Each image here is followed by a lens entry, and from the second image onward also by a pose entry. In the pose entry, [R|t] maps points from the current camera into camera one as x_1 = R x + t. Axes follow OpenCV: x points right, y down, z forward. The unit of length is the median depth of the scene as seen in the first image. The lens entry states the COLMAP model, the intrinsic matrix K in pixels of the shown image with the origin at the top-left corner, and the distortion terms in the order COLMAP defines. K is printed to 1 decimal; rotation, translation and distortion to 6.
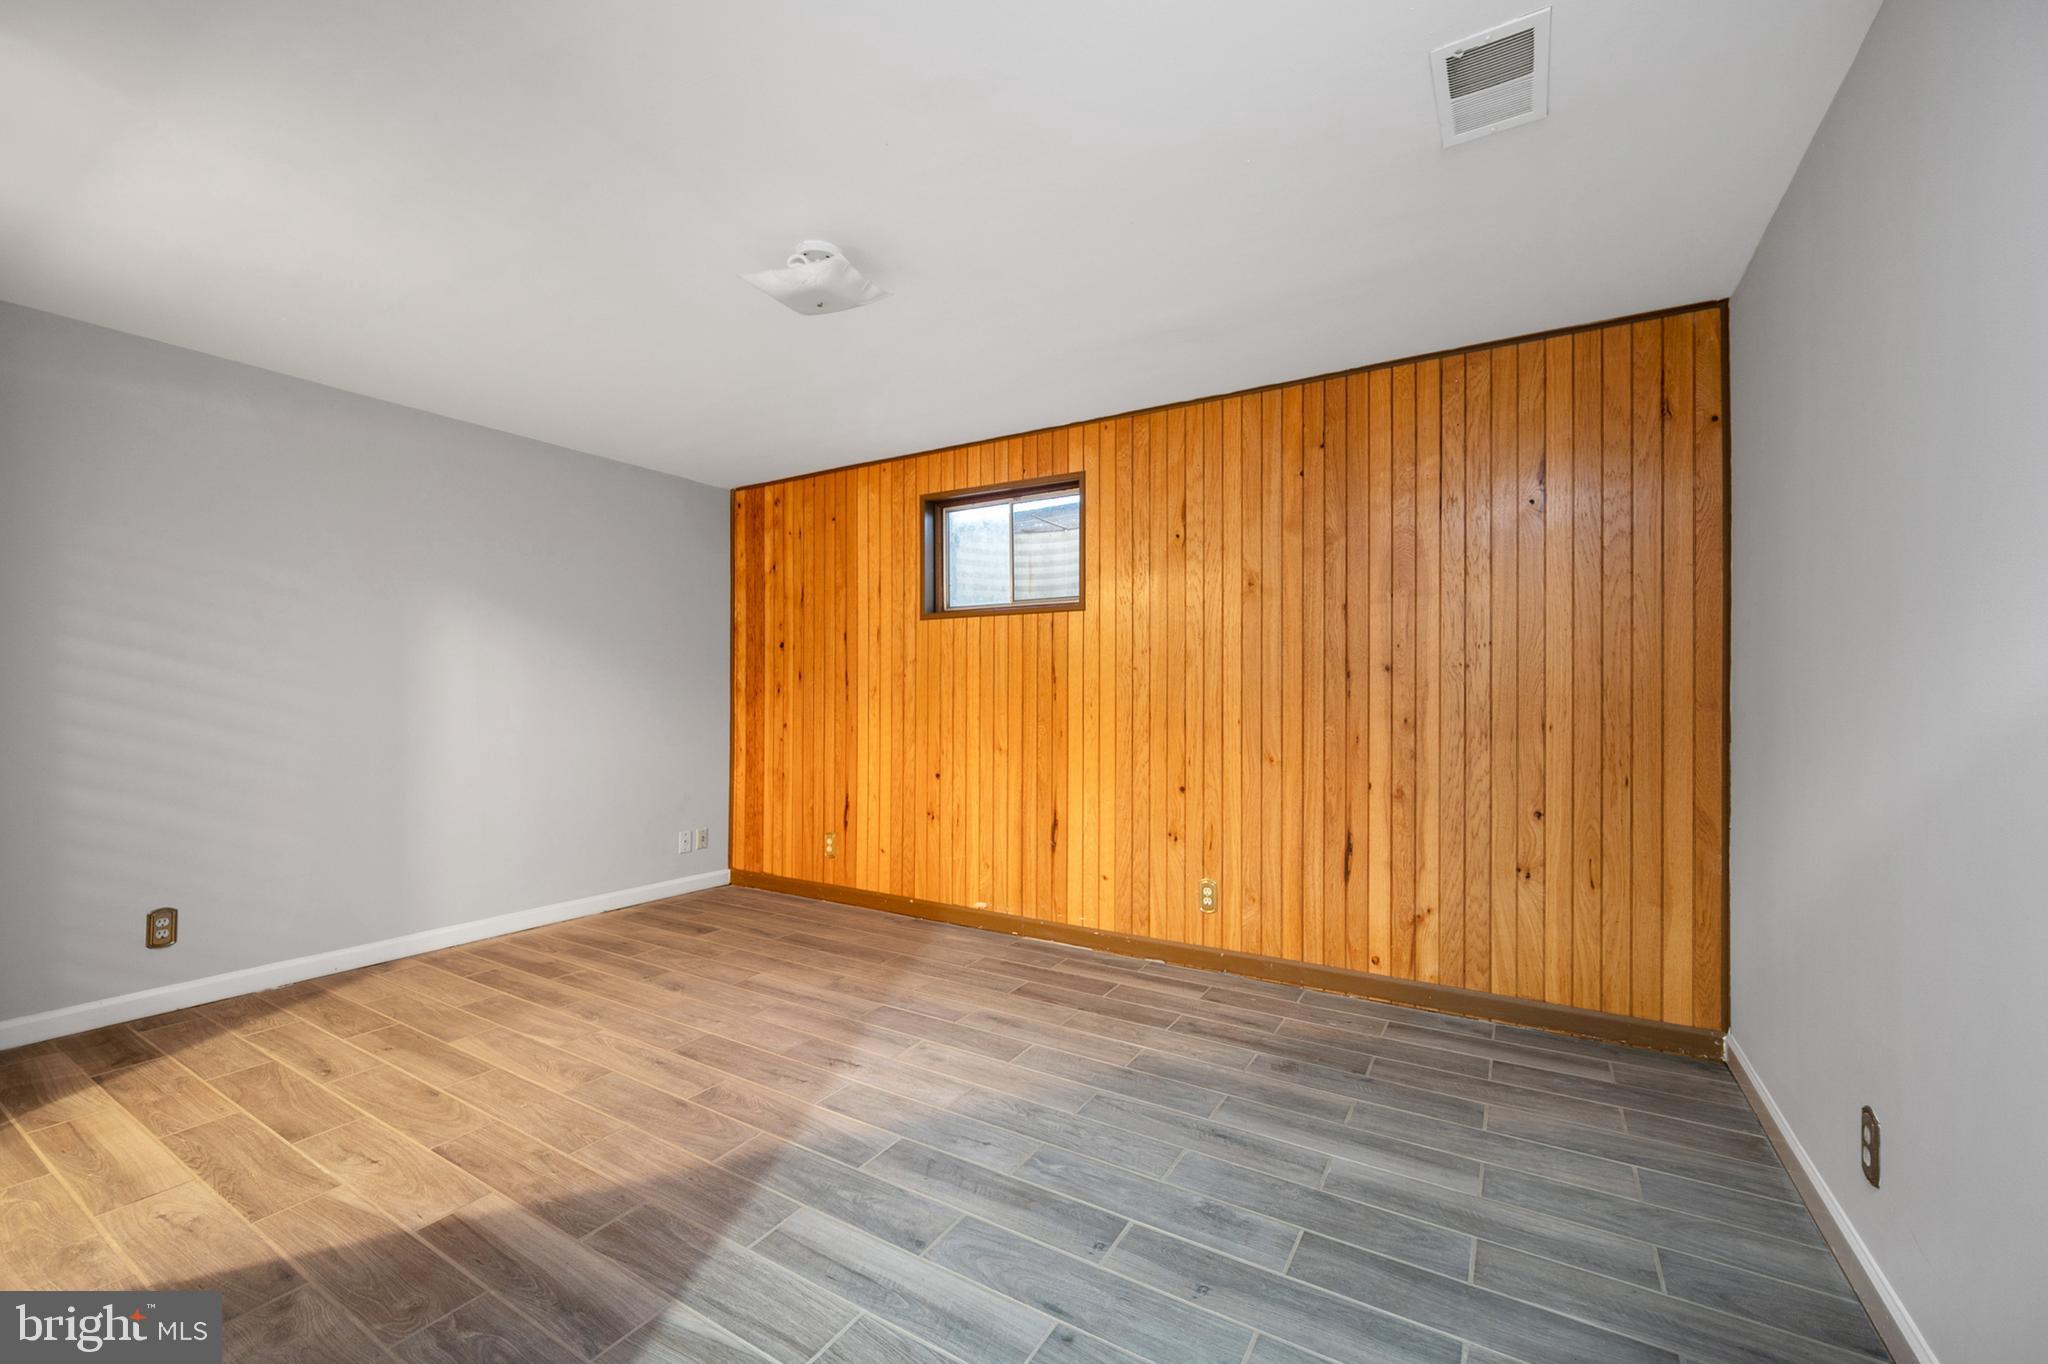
lens RADIAL K [[822.8, 0, 1021.8], [0, 822.8, 690.5], [0, 0, 1]] dist [-0.002167, -0.000179]
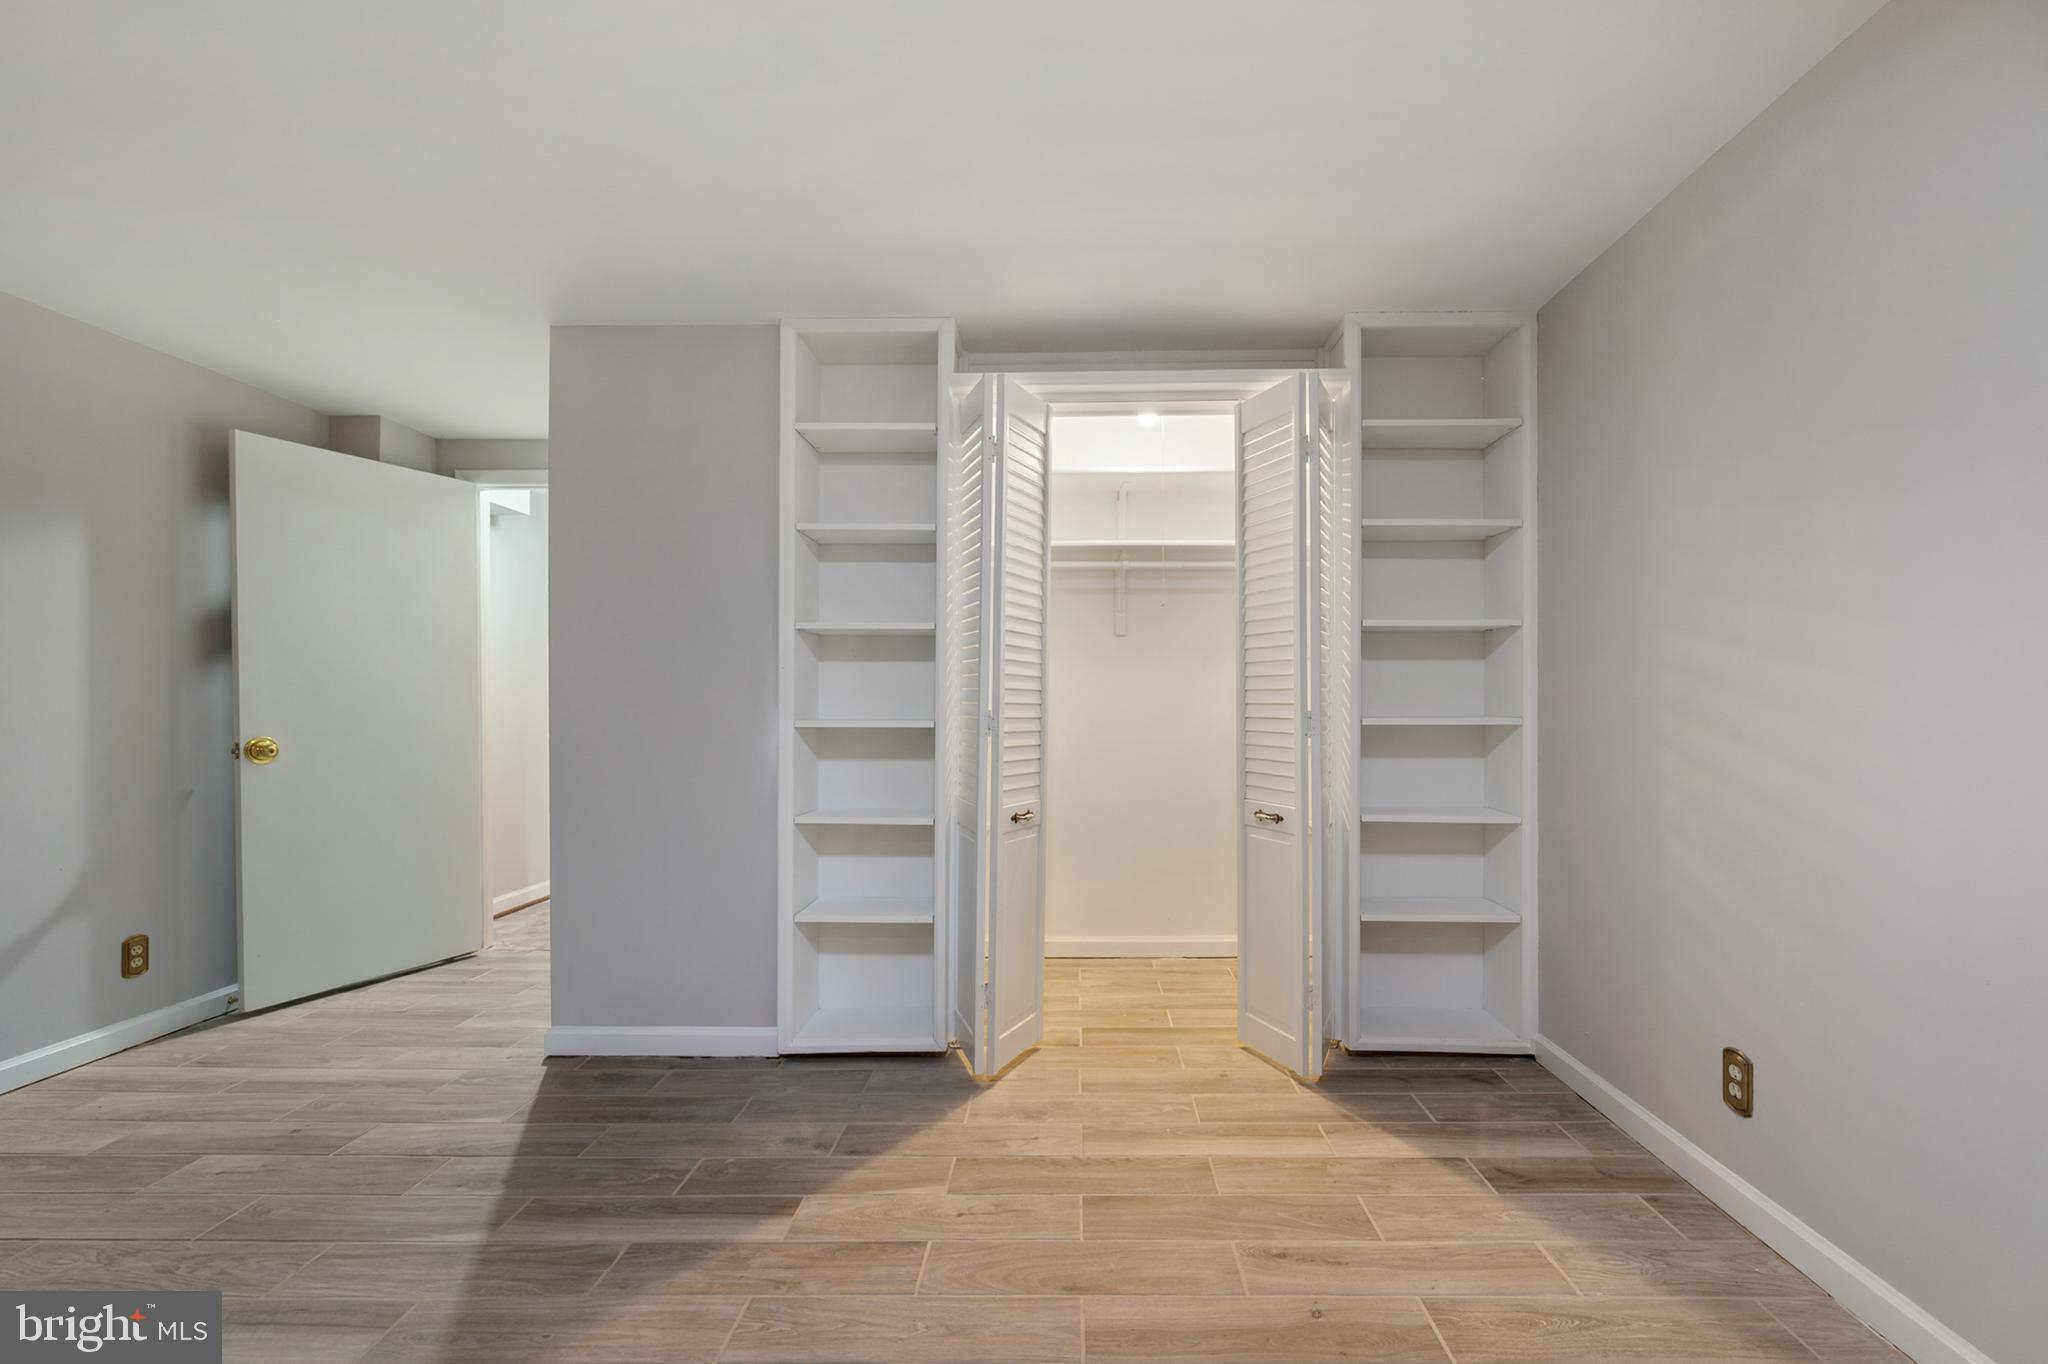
lens RADIAL K [[822.8, 0, 1069.3], [0, 822.8, 707.3], [0, 0, 1]] dist [-0.002167, -0.000179]
pose [[-0.859527, 0.001245, -0.511089, -0.436699], [0.003366, 0.999989, -0.003225, 0.003478], [0.511080, -0.004492, -0.859522, 1.942589]]
